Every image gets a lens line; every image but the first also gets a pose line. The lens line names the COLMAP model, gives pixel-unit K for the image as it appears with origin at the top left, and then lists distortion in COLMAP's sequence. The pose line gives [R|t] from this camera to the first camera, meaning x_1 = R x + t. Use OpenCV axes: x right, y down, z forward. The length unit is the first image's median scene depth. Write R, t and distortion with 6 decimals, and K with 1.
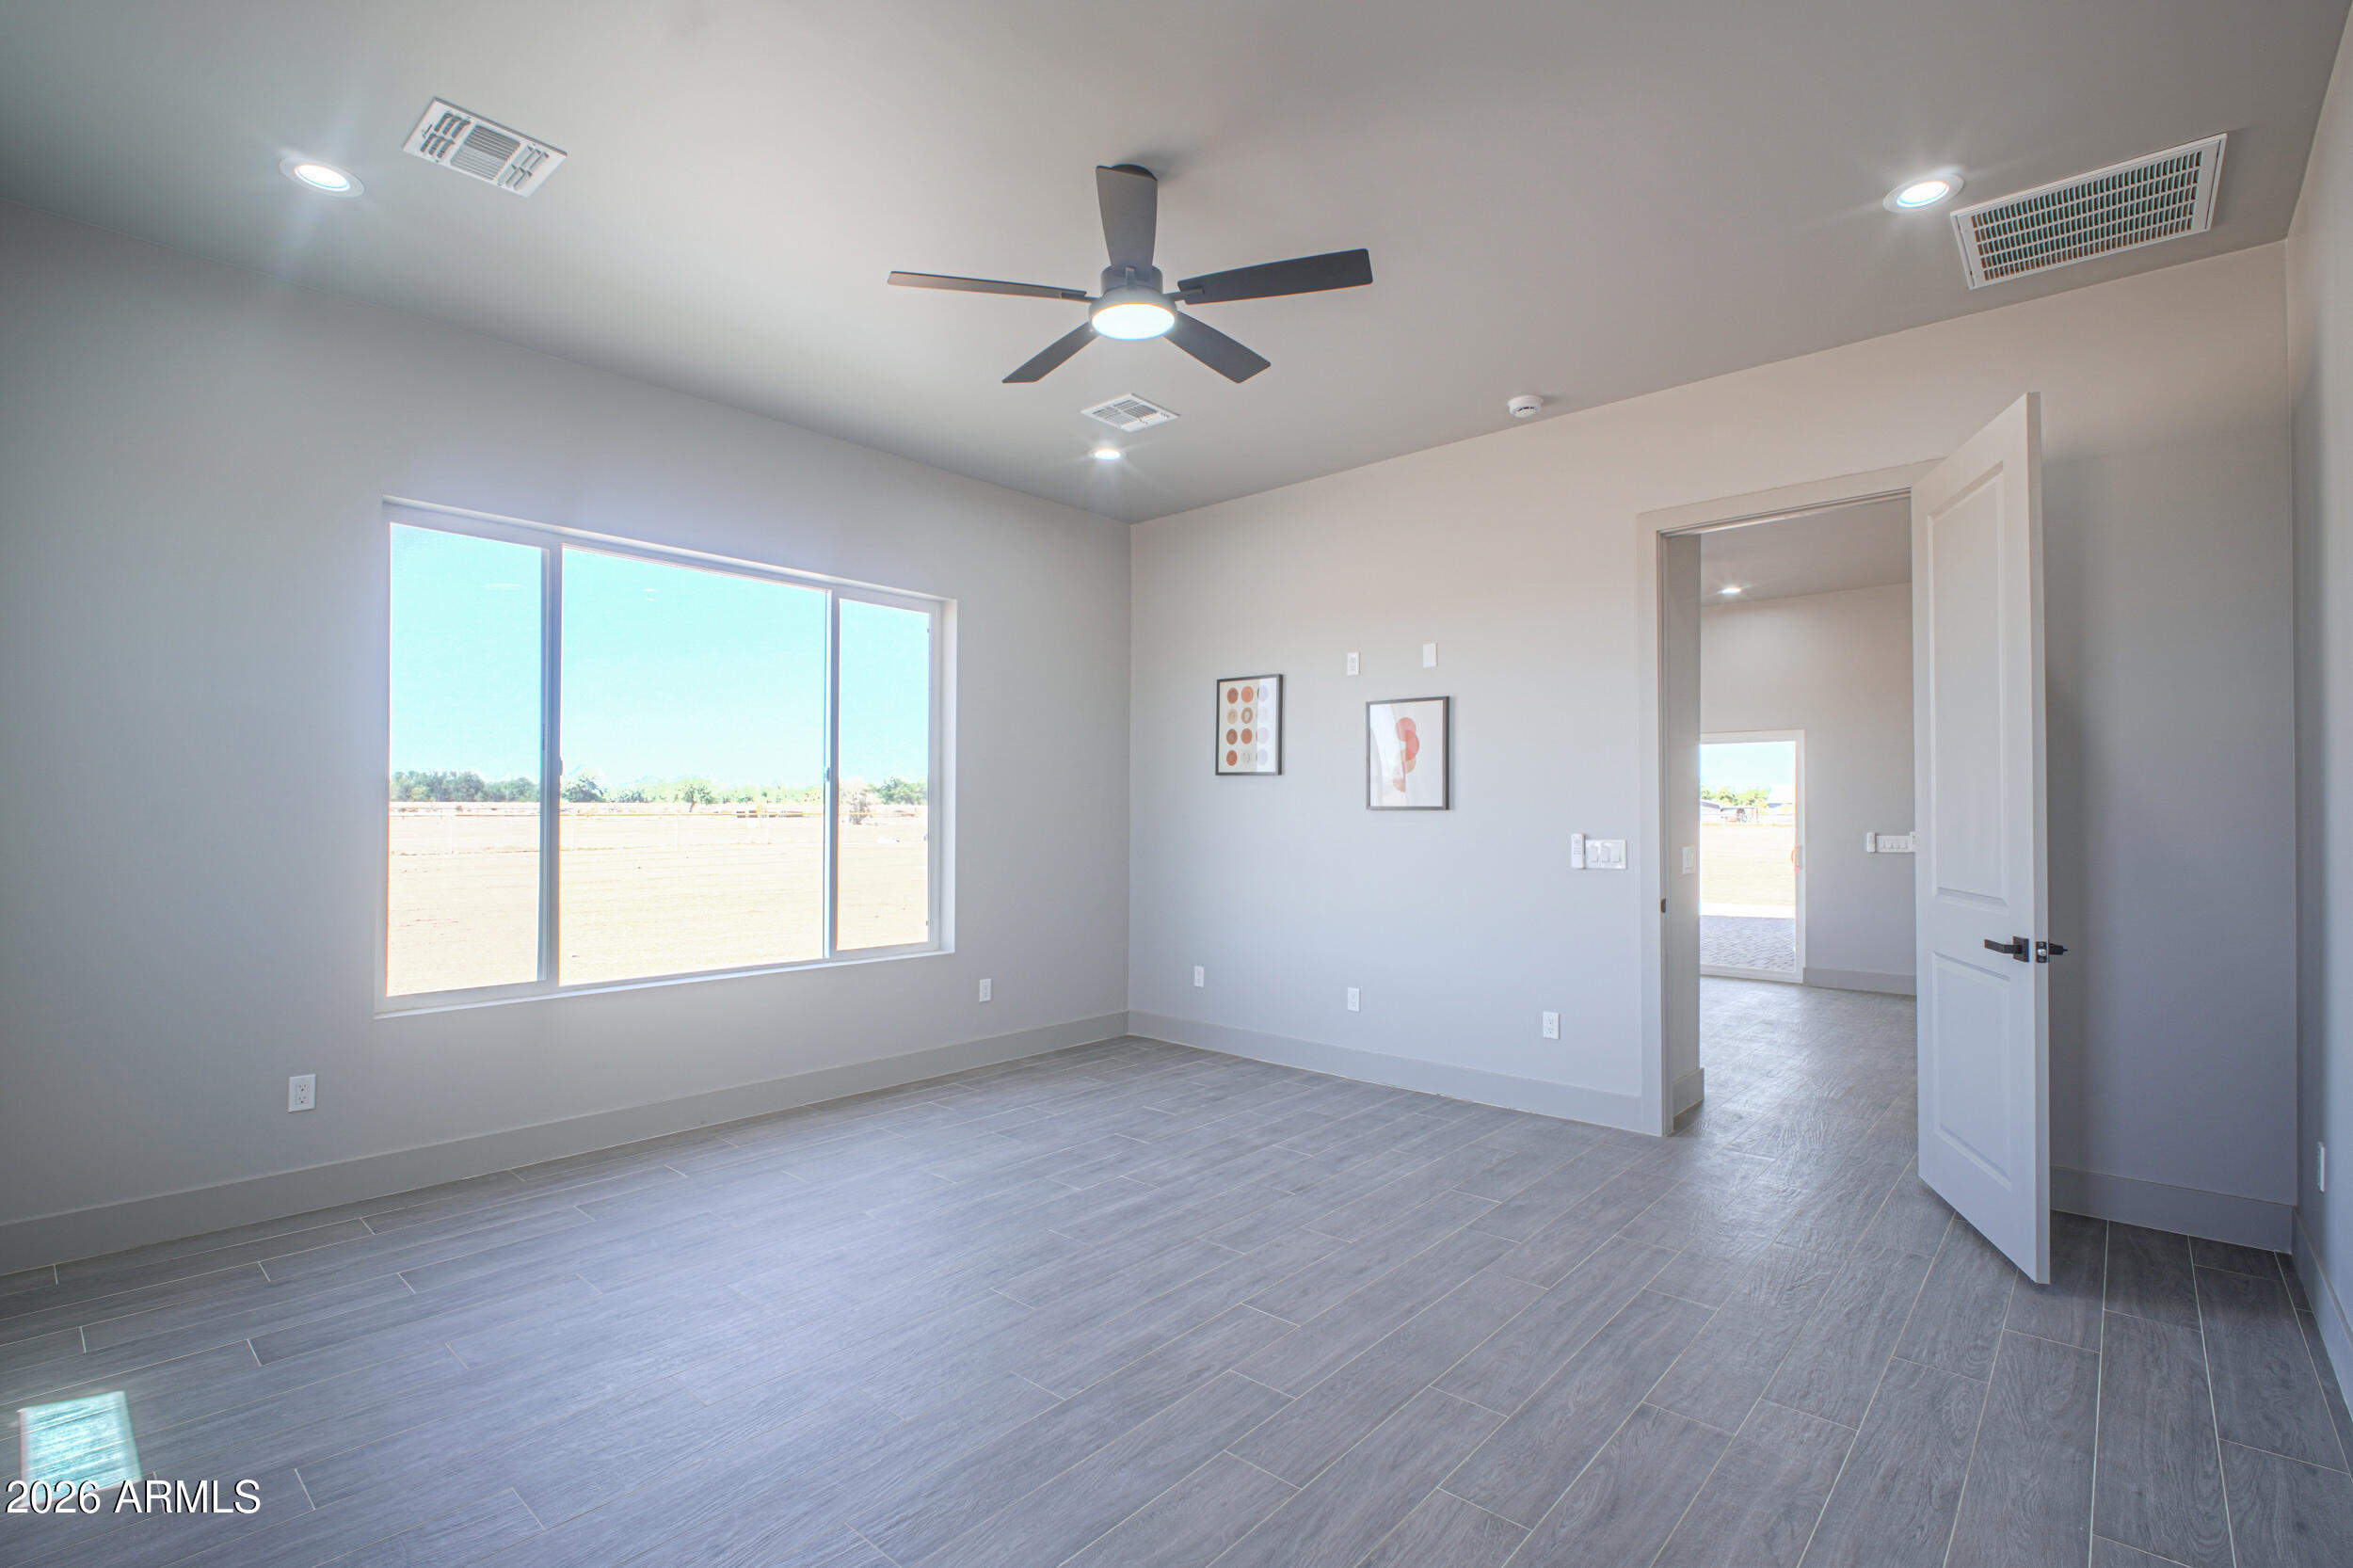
lens RADIAL K [[1063.5, 0, 1186.7], [0, 1063.5, 800.5], [0, 0, 1]] dist [0.001053, -0.009238]
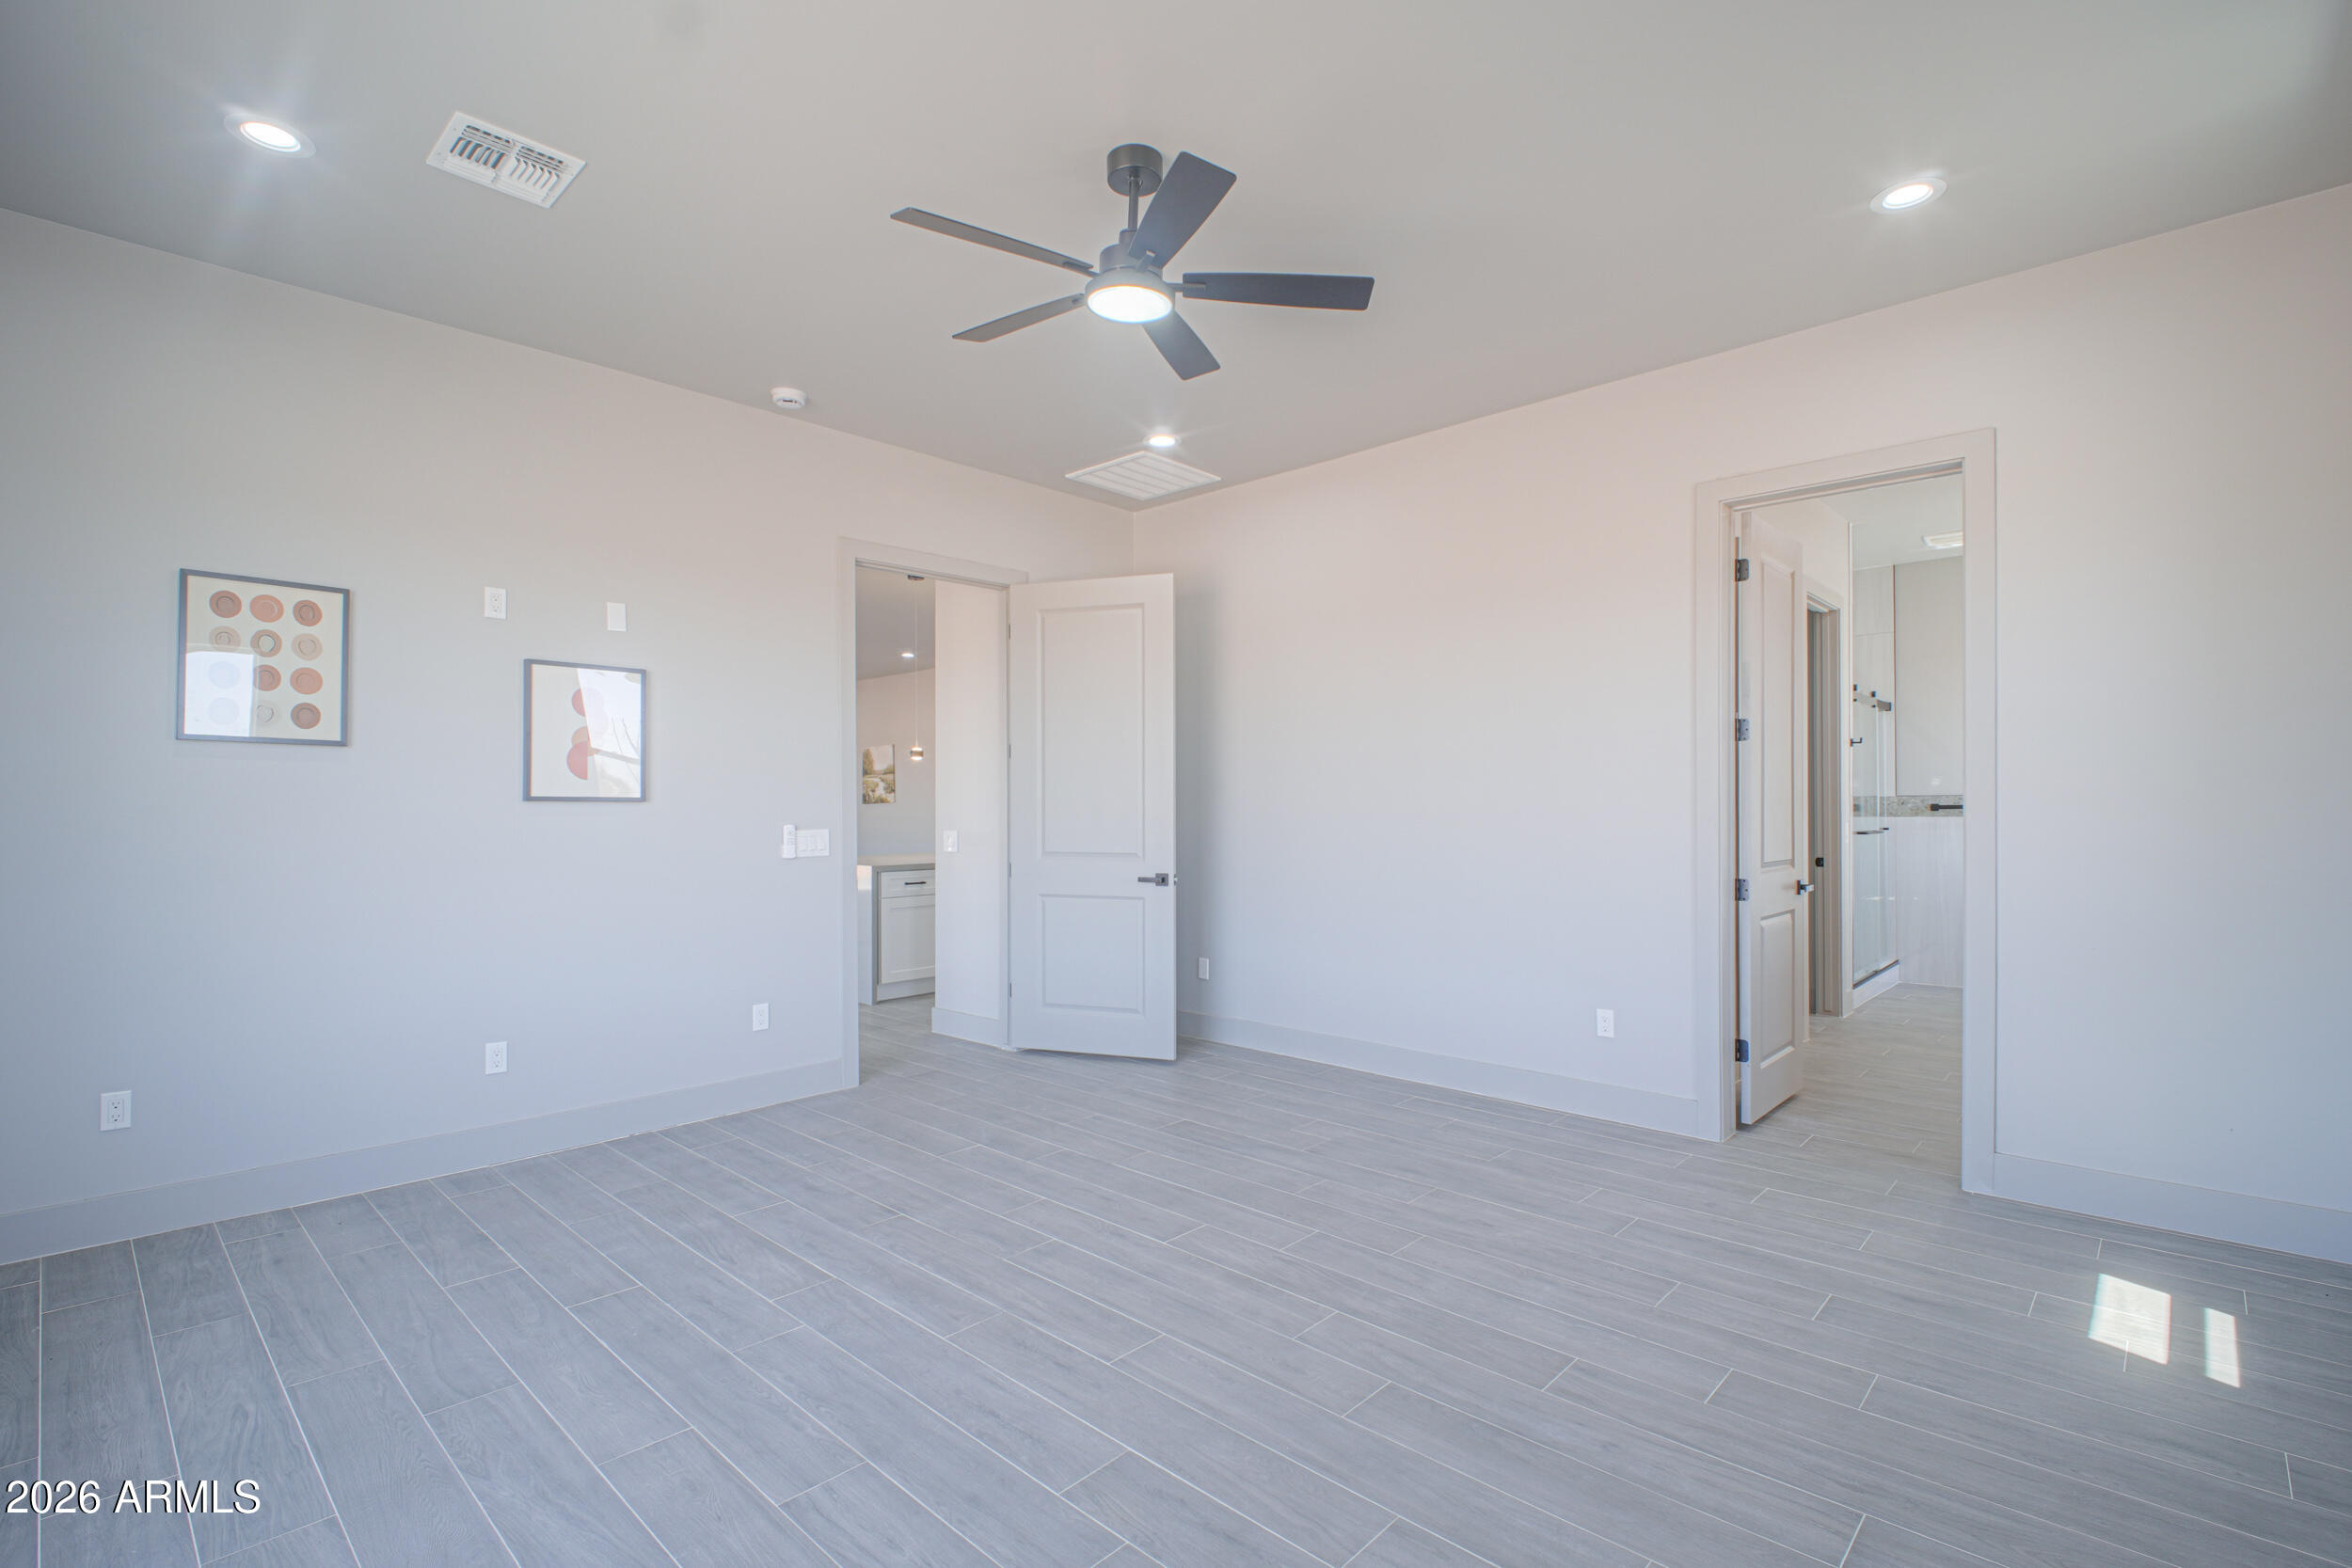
lens RADIAL K [[1074.9, 0, 1167.2], [0, 1074.9, 798.8], [0, 0, 1]] dist [-0.000366, -0.000176]
pose [[0.038128, 0.004049, 0.999265, -0.730337], [-0.010031, 0.999943, -0.003669, 0.006558], [-0.999223, -0.009884, 0.038166, 0.647209]]
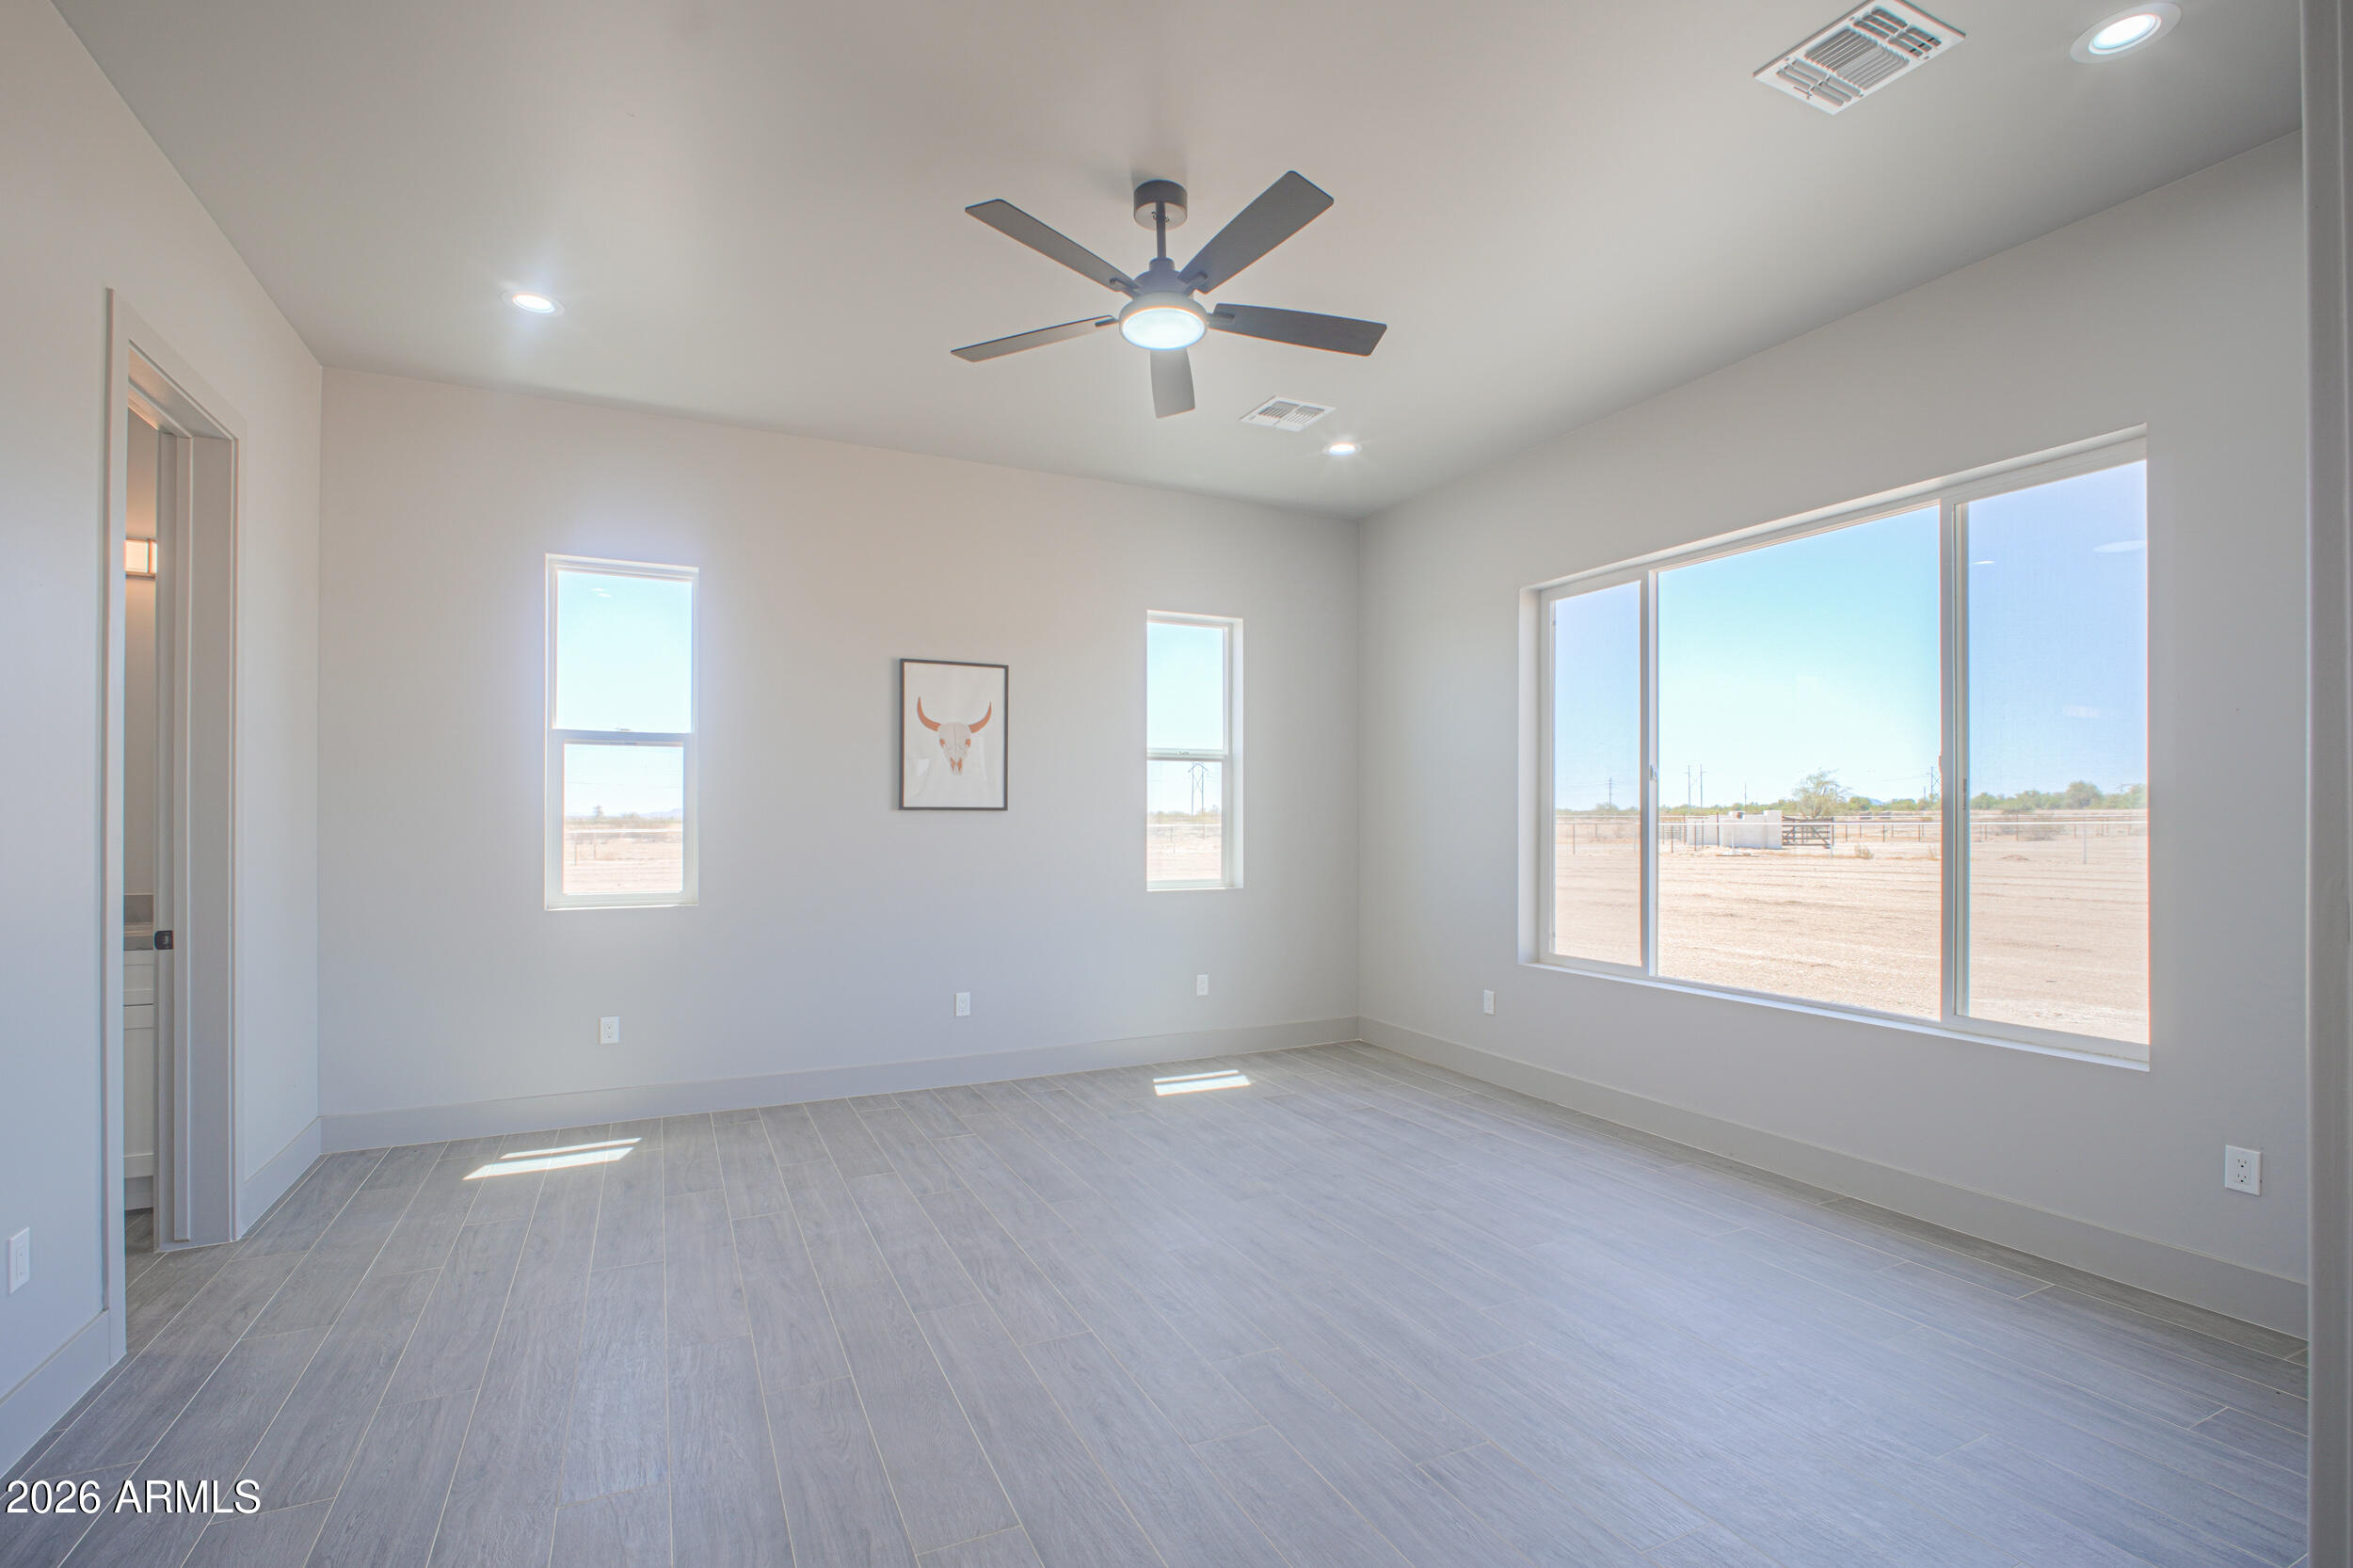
lens RADIAL K [[1063.5, 0, 1186.7], [0, 1063.5, 800.5], [0, 0, 1]] dist [0.001053, -0.009238]
pose [[-0.373598, -0.015550, -0.927460, 0.613774], [0.011176, 0.999711, -0.021264, 0.013303], [0.927523, -0.018309, -0.373316, 0.974951]]
